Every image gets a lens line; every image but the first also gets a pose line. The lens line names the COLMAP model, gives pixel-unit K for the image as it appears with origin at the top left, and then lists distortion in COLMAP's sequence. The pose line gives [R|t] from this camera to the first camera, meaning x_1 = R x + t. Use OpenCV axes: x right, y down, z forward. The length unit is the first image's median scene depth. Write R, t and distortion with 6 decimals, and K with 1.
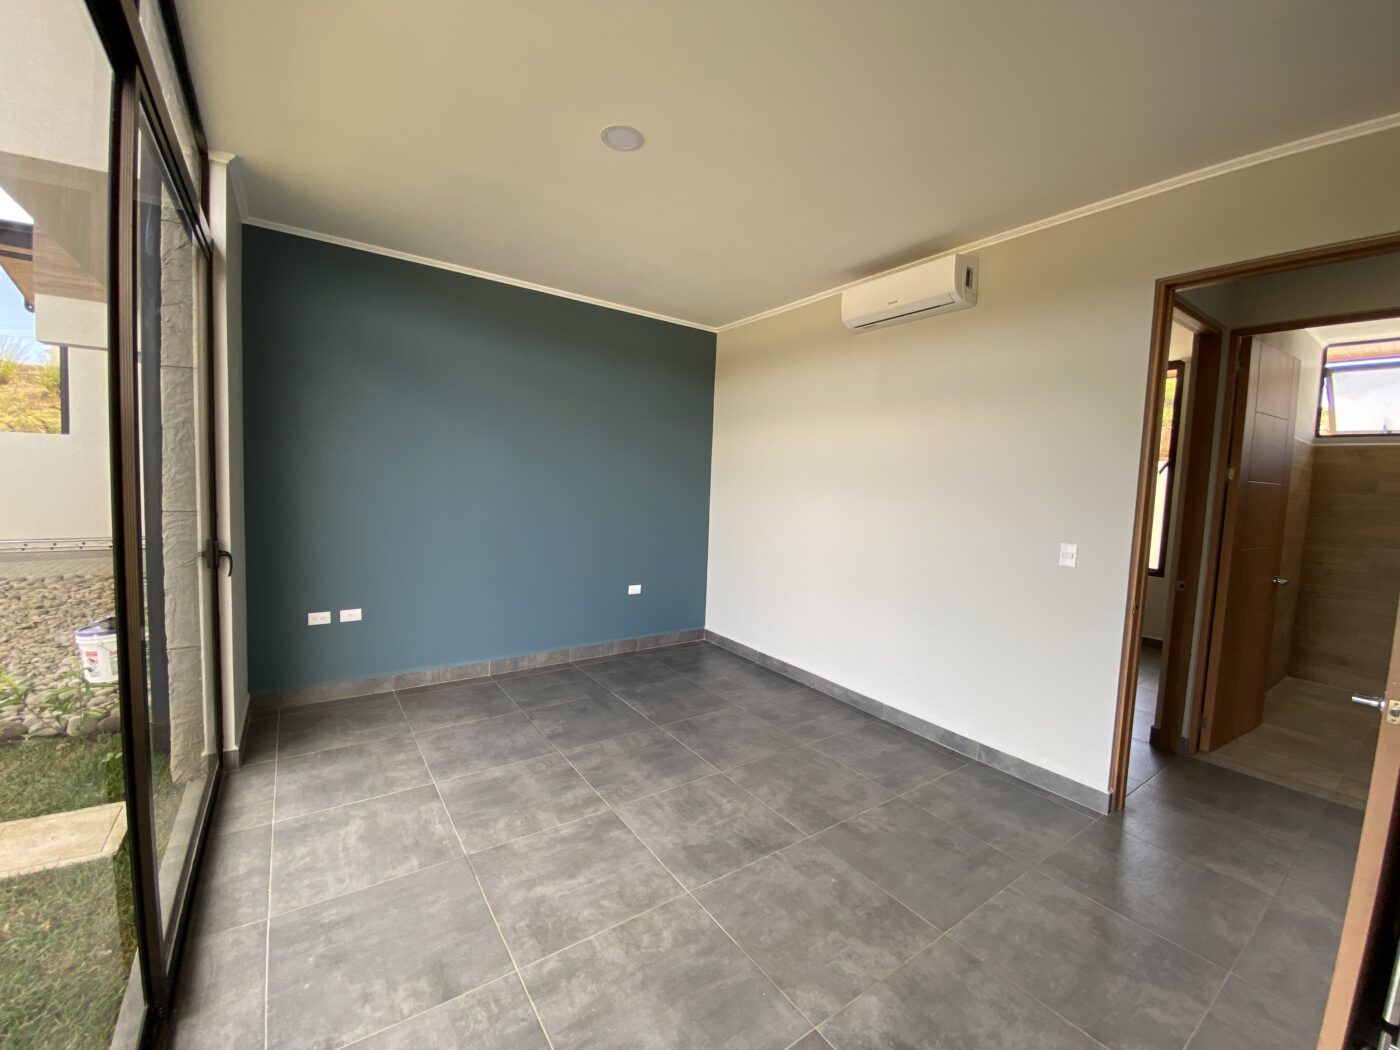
lens RADIAL K [[566.8, 0, 698.1], [0, 566.8, 521.6], [0, 0, 1]] dist [0.028127, -0.023917]
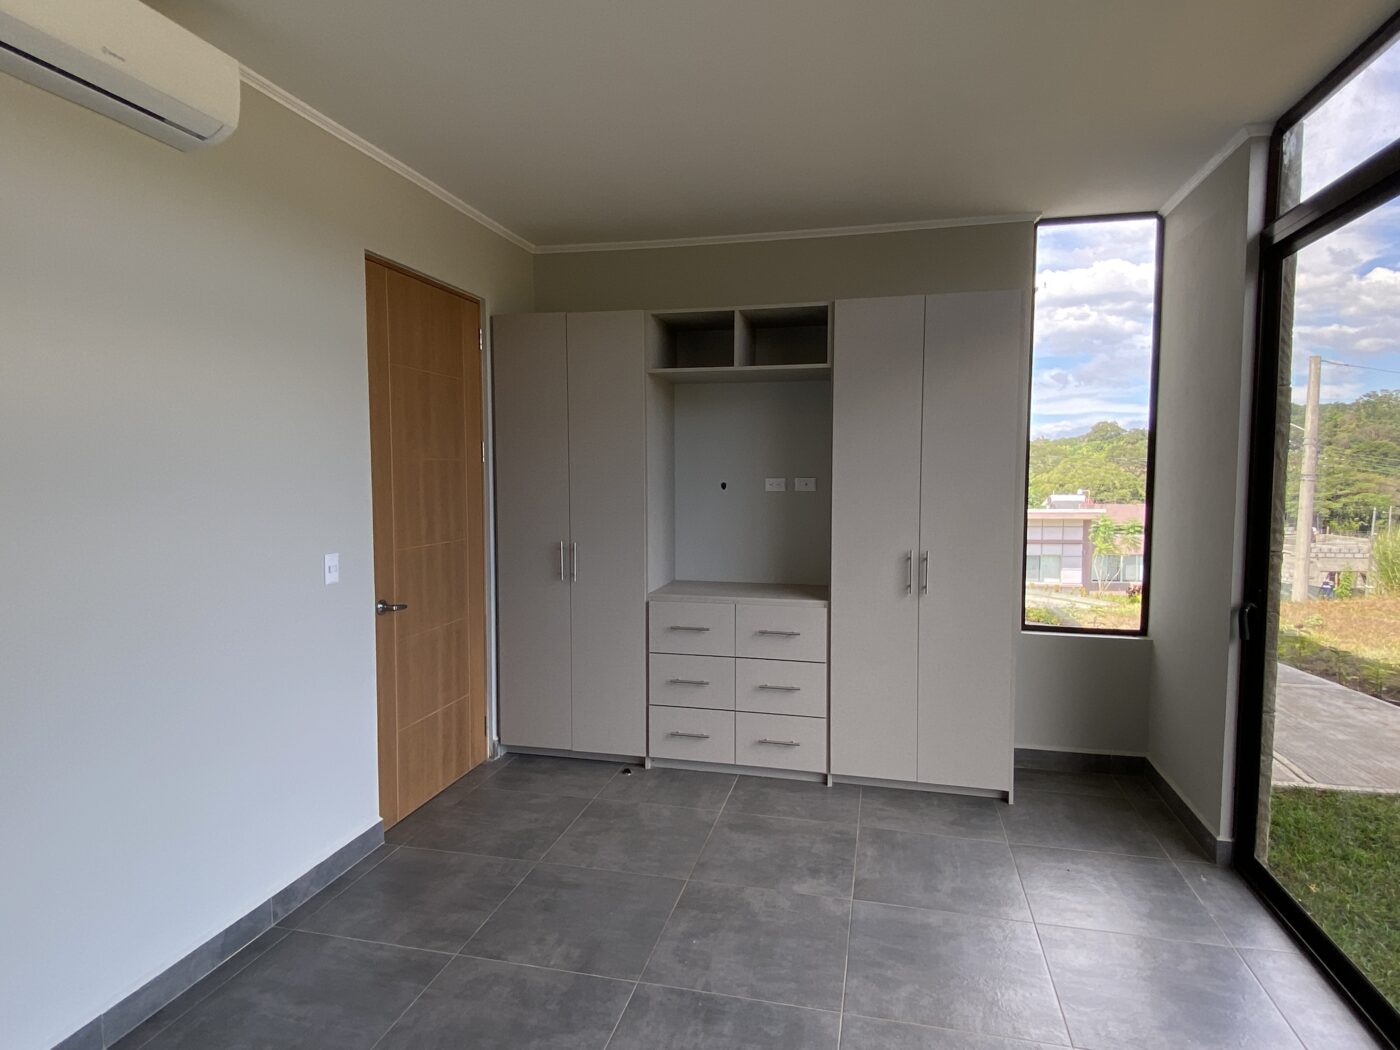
lens RADIAL K [[824.1, 0, 695.4], [0, 824.1, 522.5], [0, 0, 1]] dist [-0.000063, -0.000557]
pose [[-0.663182, -0.093582, 0.742585, -0.495984], [0.032241, 0.987660, 0.153260, -0.156030], [-0.747763, 0.125581, -0.651981, 1.340975]]
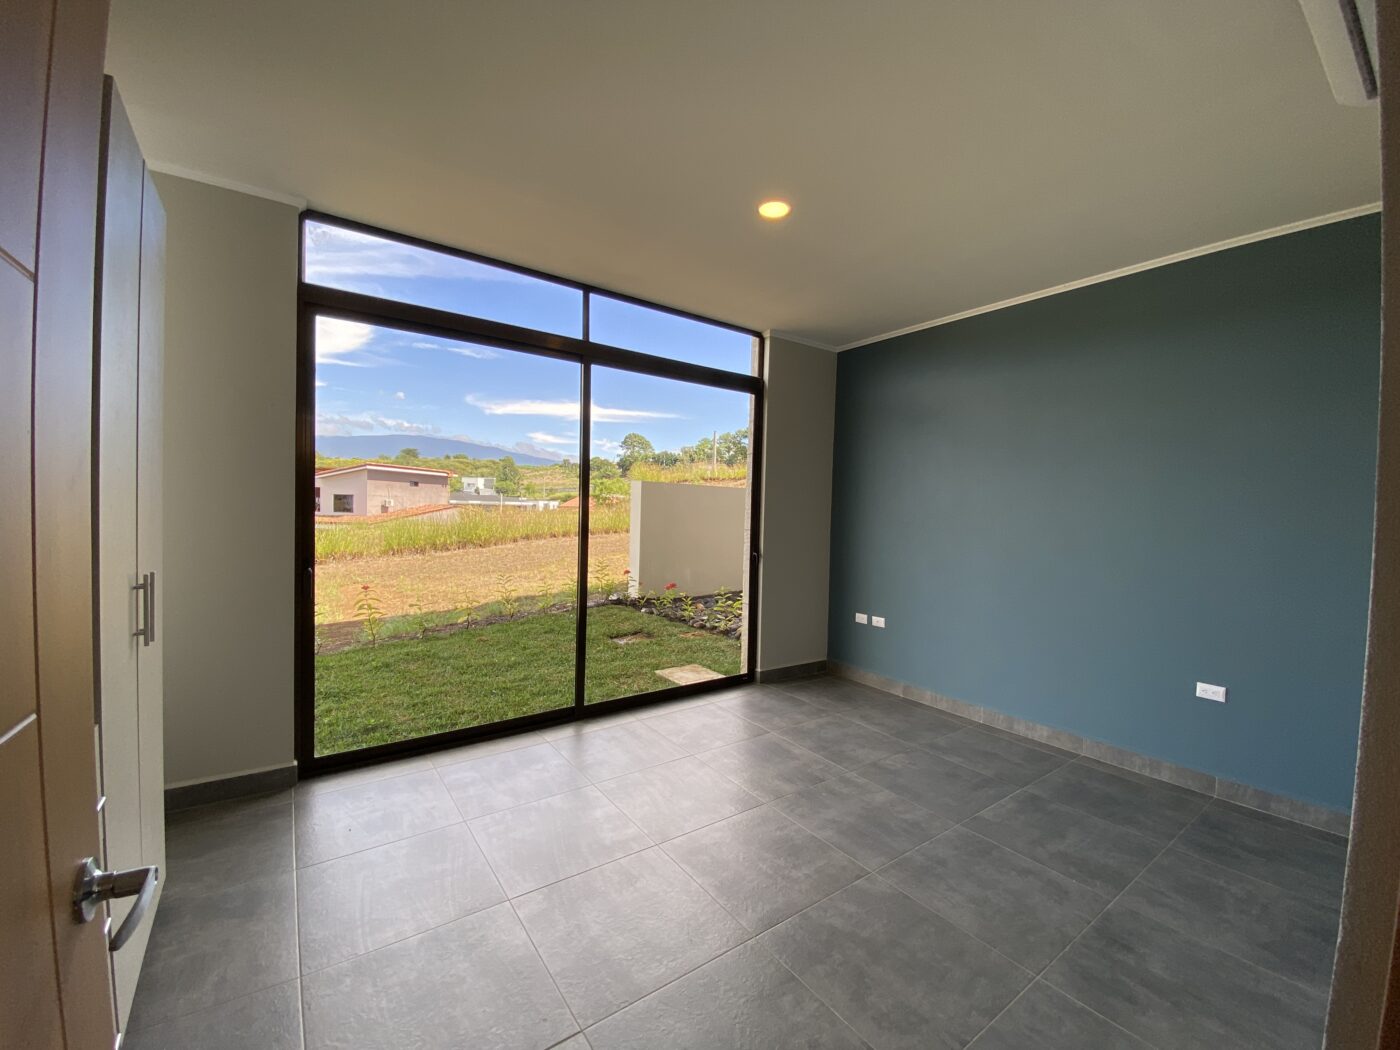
lens RADIAL K [[566.8, 0, 698.1], [0, 566.8, 521.6], [0, 0, 1]] dist [0.028127, -0.023917]
pose [[0.017670, -0.012995, -0.999759, 0.852958], [-0.098140, 0.995064, -0.014669, 0.000985], [0.995016, 0.098376, 0.016307, 0.735501]]
